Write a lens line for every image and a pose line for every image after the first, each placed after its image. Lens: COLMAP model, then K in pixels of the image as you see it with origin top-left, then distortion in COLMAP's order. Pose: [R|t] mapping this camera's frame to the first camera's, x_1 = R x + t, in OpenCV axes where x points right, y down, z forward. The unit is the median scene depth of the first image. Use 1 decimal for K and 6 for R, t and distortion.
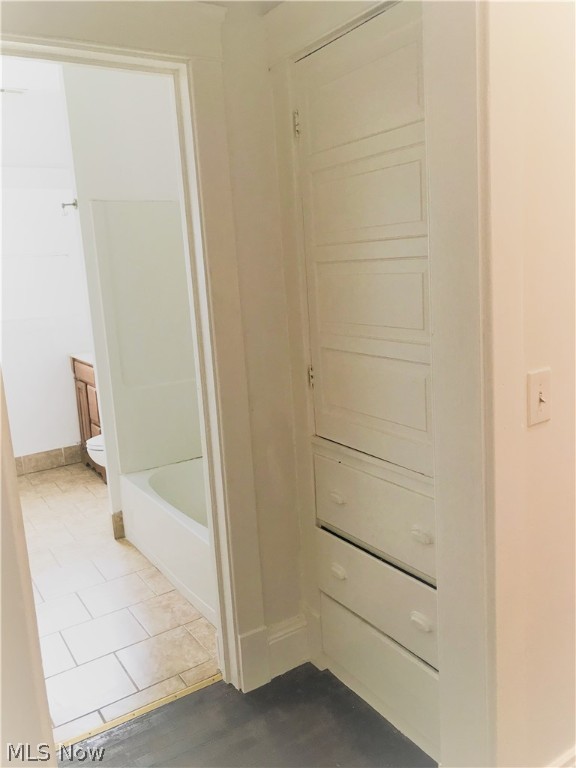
lens RADIAL K [[632.6, 0, 287.4], [0, 632.6, 382.6], [0, 0, 1]] dist [0.038848, -0.054187]
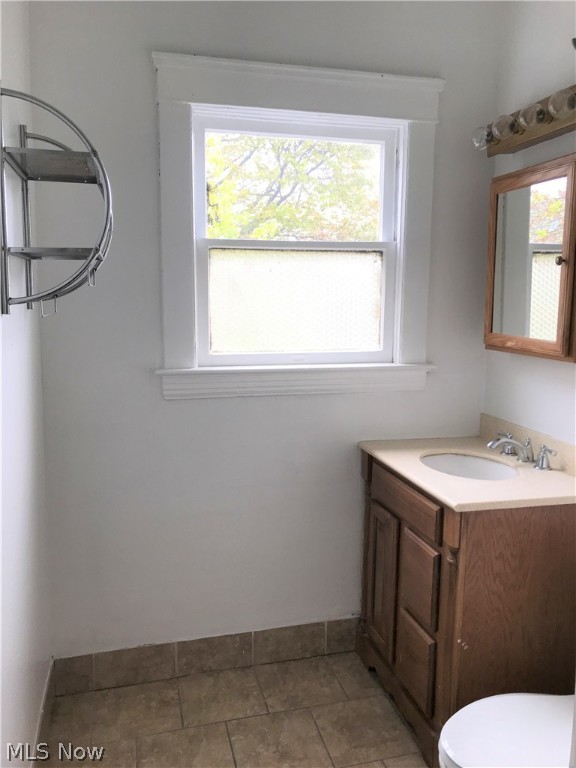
lens RADIAL K [[632.6, 0, 288.0], [0, 632.6, 383.4], [0, 0, 1]] dist [0.038848, -0.054187]
pose [[0.948648, 0.100179, -0.300052, -0.249142], [-0.110198, 0.993771, -0.016608, -0.077321], [0.296519, 0.048820, 0.953778, 0.492963]]
